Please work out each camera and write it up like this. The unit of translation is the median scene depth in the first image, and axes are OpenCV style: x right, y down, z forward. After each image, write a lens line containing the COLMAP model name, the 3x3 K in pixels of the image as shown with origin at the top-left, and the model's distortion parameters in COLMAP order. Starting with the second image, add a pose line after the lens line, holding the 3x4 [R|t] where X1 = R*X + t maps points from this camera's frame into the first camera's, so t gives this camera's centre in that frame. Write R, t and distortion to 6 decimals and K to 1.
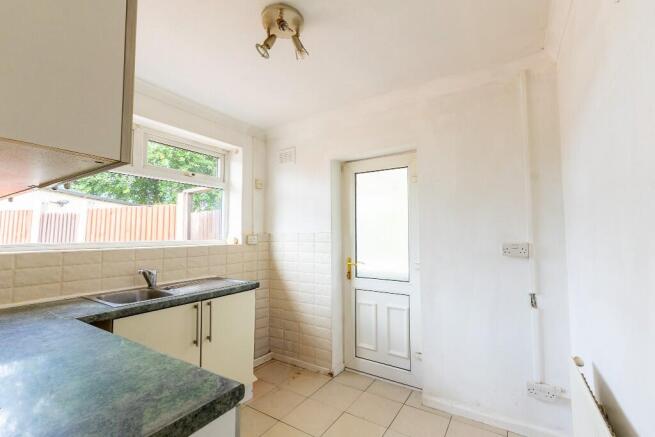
lens RADIAL K [[288.2, 0, 327.5], [0, 288.2, 218.5], [0, 0, 1]] dist [0.001403, 0.000138]
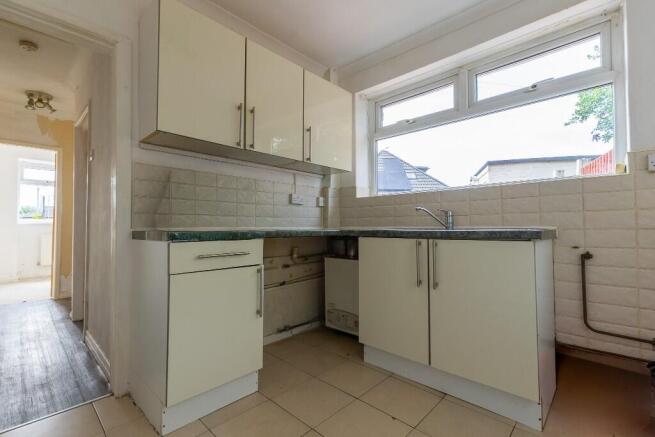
lens RADIAL K [[288.2, 0, 327.5], [0, 288.2, 218.5], [0, 0, 1]] dist [0.001403, 0.000138]
pose [[-0.183868, -0.025996, -0.982607, 0.439132], [0.056530, 0.997716, -0.036974, 0.234506], [0.981324, -0.062345, -0.181978, 0.850127]]
